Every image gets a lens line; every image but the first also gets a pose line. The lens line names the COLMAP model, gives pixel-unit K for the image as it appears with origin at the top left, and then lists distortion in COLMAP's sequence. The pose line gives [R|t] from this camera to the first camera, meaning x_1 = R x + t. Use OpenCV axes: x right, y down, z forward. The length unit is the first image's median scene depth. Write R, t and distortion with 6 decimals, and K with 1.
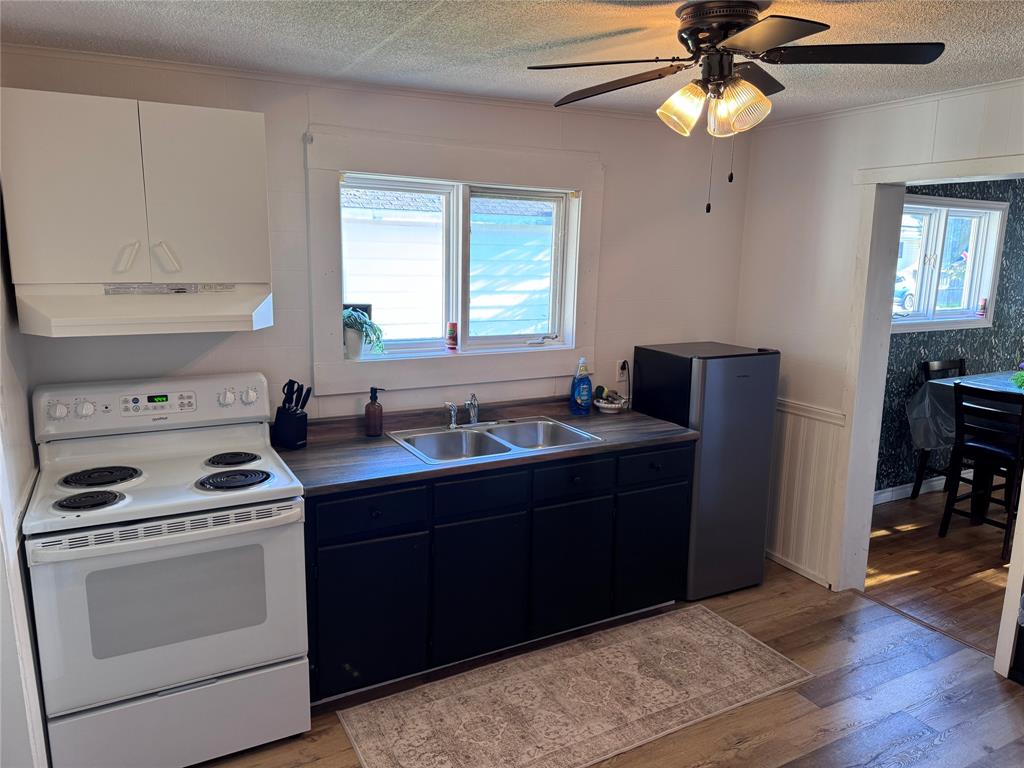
lens RADIAL K [[716.0, 0, 495.7], [0, 716.0, 384.0], [0, 0, 1]] dist [0.002507, -0.021585]
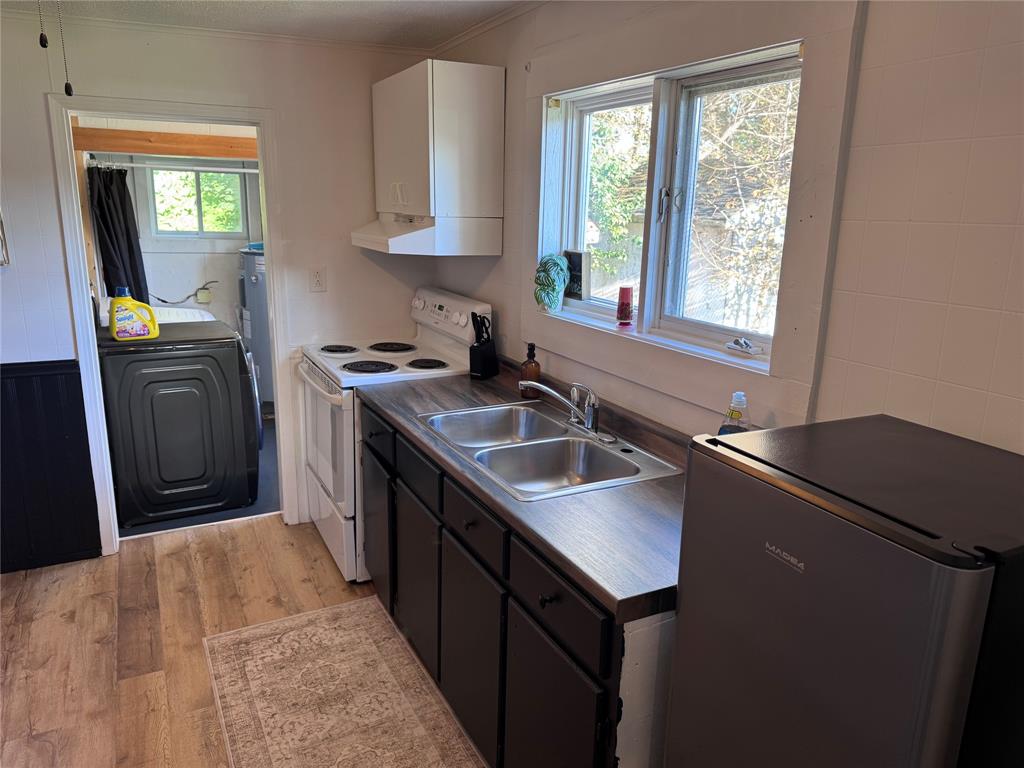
lens RADIAL K [[737.1, 0, 510.0], [0, 737.1, 378.7], [0, 0, 1]] dist [0.075613, -0.067190]
pose [[-0.018879, 0.217961, -0.975775, 0.783475], [-0.204305, 0.954515, 0.217165, -0.158015], [0.978725, 0.203455, 0.026510, 1.018663]]
